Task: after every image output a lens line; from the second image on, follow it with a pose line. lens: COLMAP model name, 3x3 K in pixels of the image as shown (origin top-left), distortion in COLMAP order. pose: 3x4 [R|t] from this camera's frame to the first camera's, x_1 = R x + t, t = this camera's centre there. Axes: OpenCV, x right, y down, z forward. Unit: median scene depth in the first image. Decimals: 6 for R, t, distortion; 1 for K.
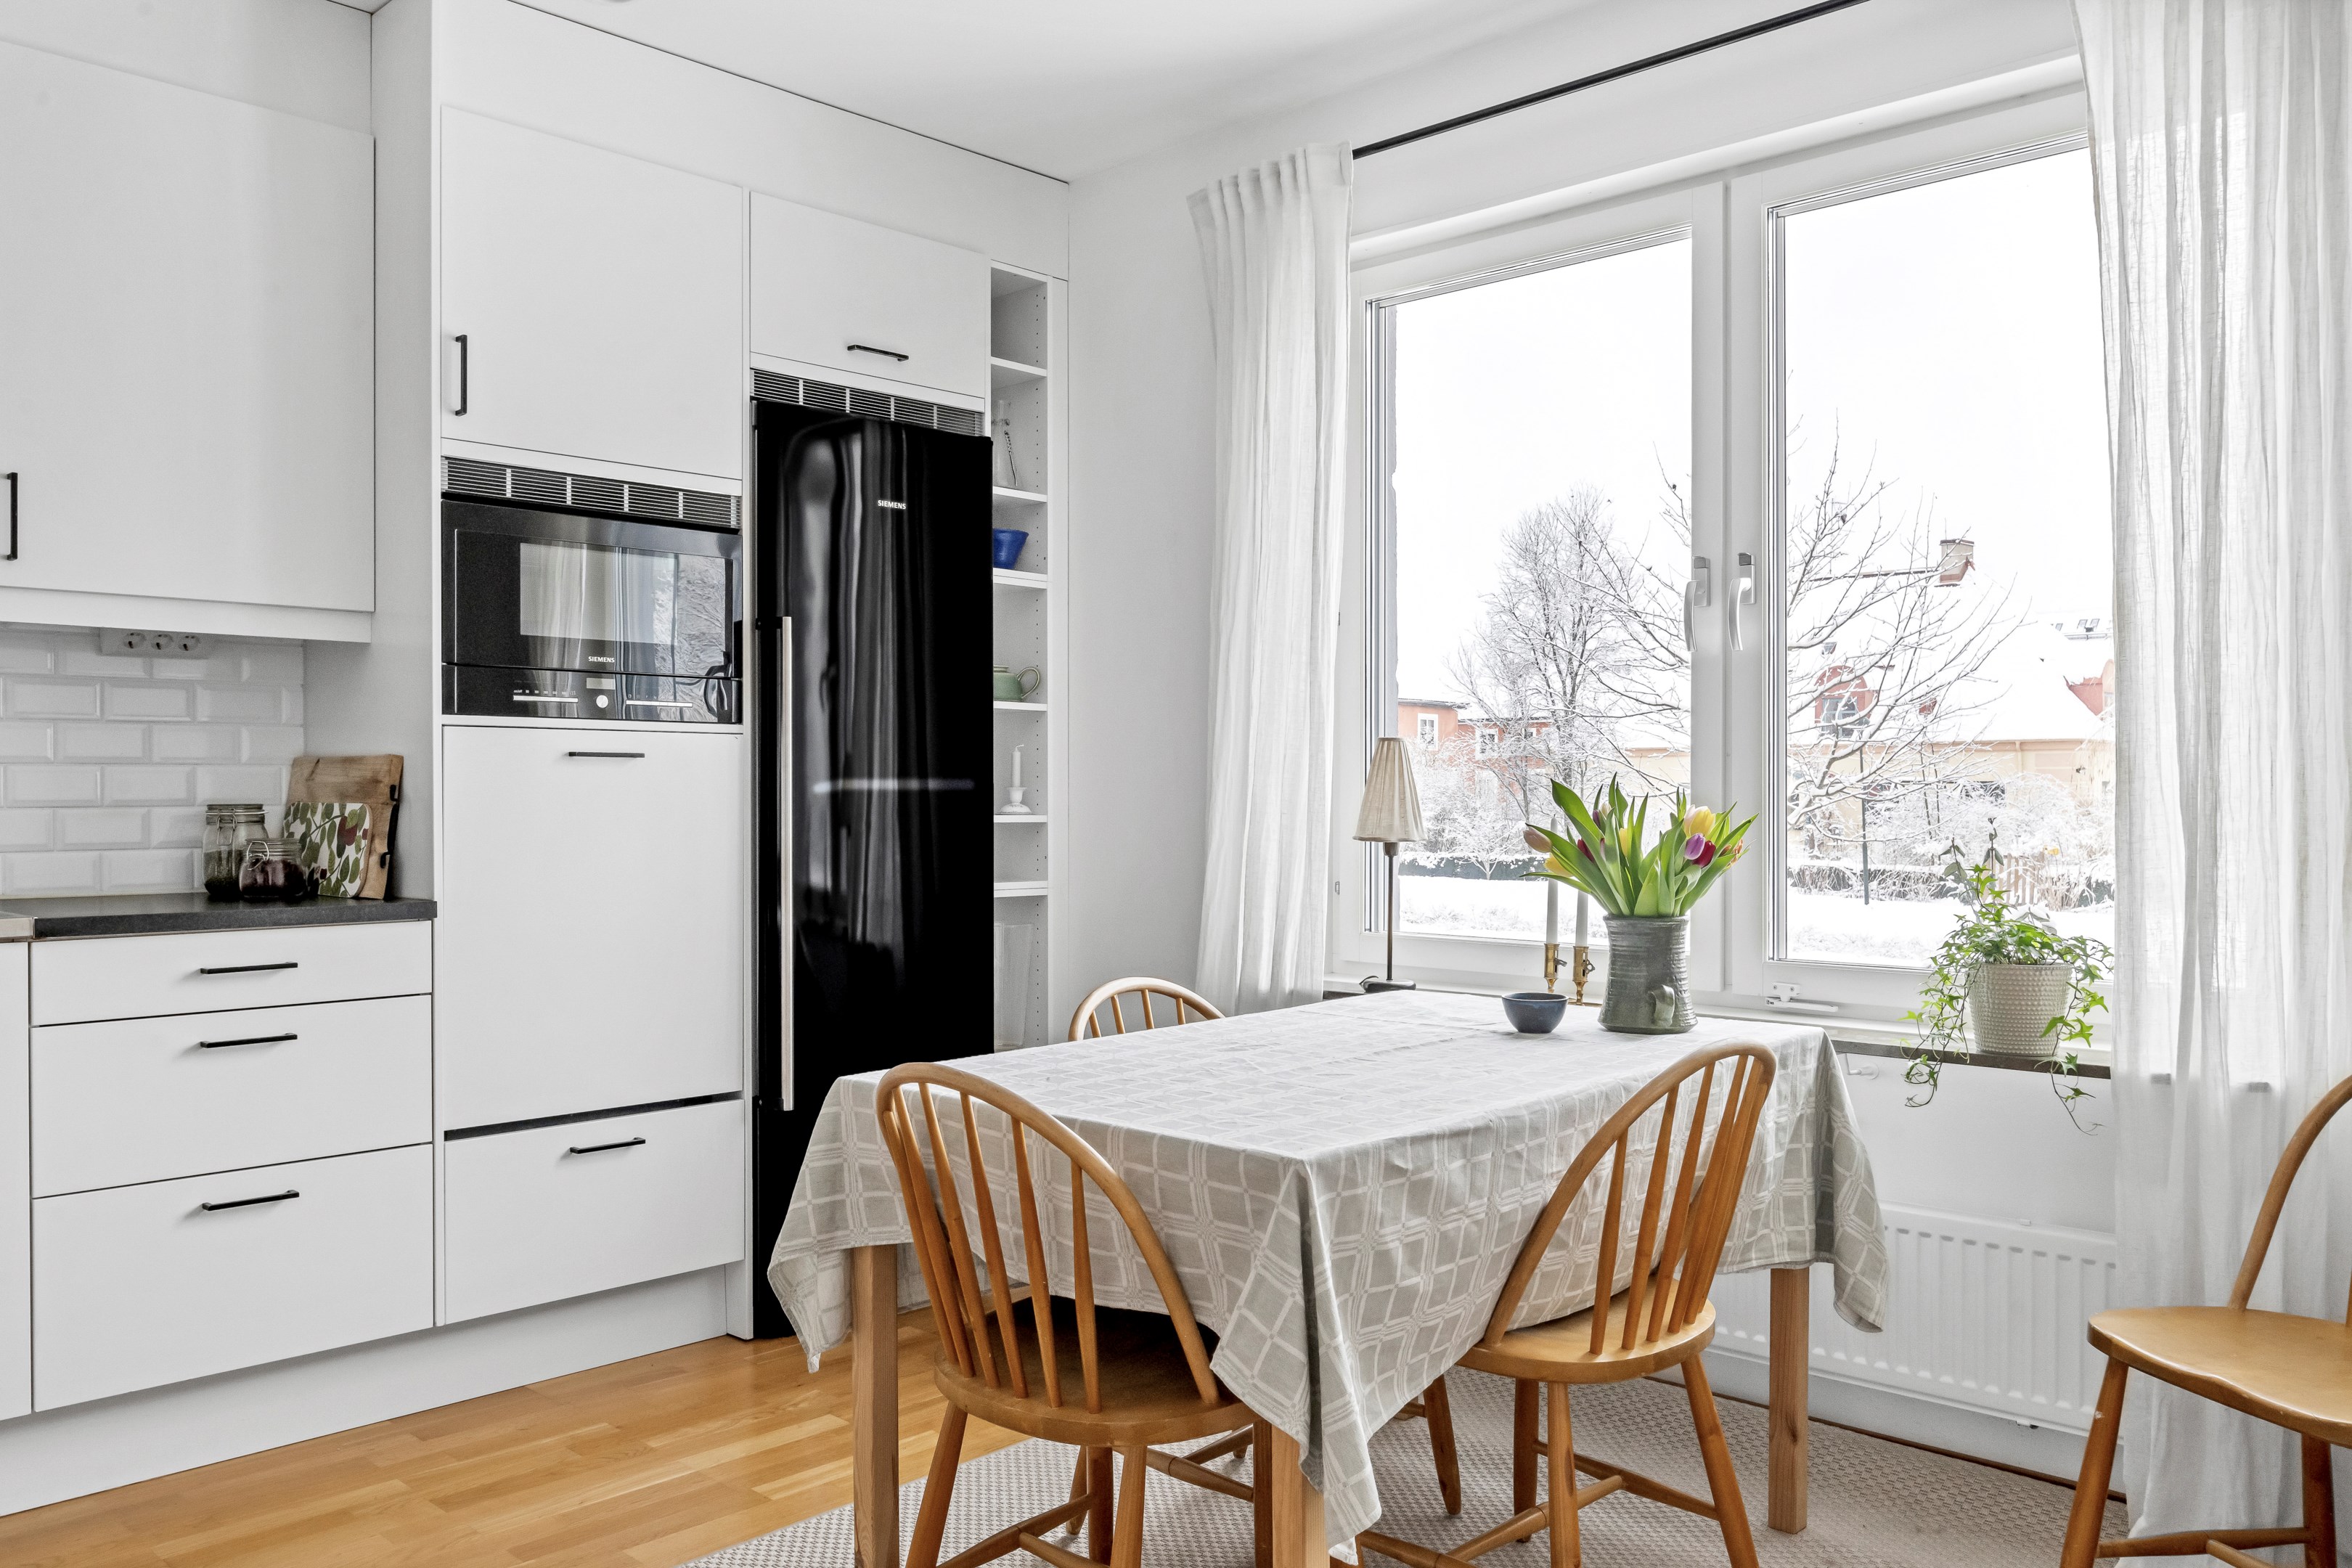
lens RADIAL K [[1798.2, 0, 1176.0], [0, 1798.2, 784.0], [0, 0, 1]] dist [-0.002894, -0.000630]
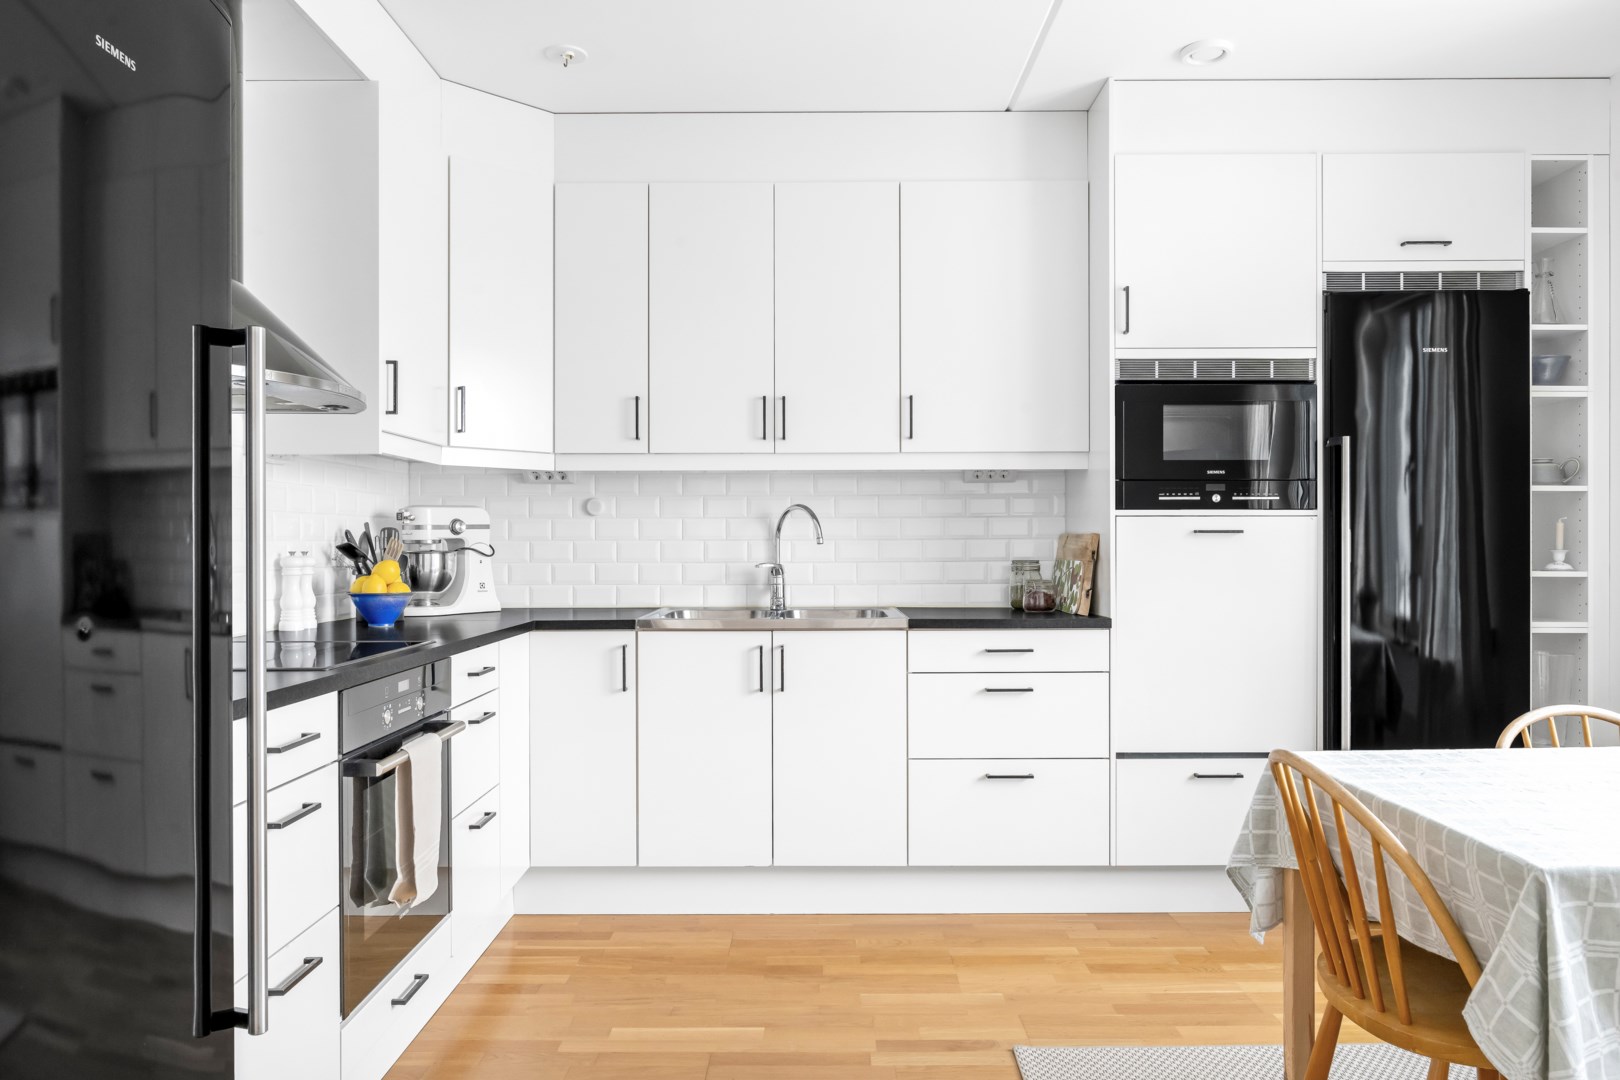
lens RADIAL K [[1099.8, 0, 810.0], [0, 1099.8, 540.0], [0, 0, 1]] dist [-0.001289, -0.001157]
pose [[0.693736, -0.004678, -0.720215, 0.141986], [0.006084, 0.999981, -0.000635, -0.010716], [0.720204, -0.003941, 0.693751, 0.059501]]
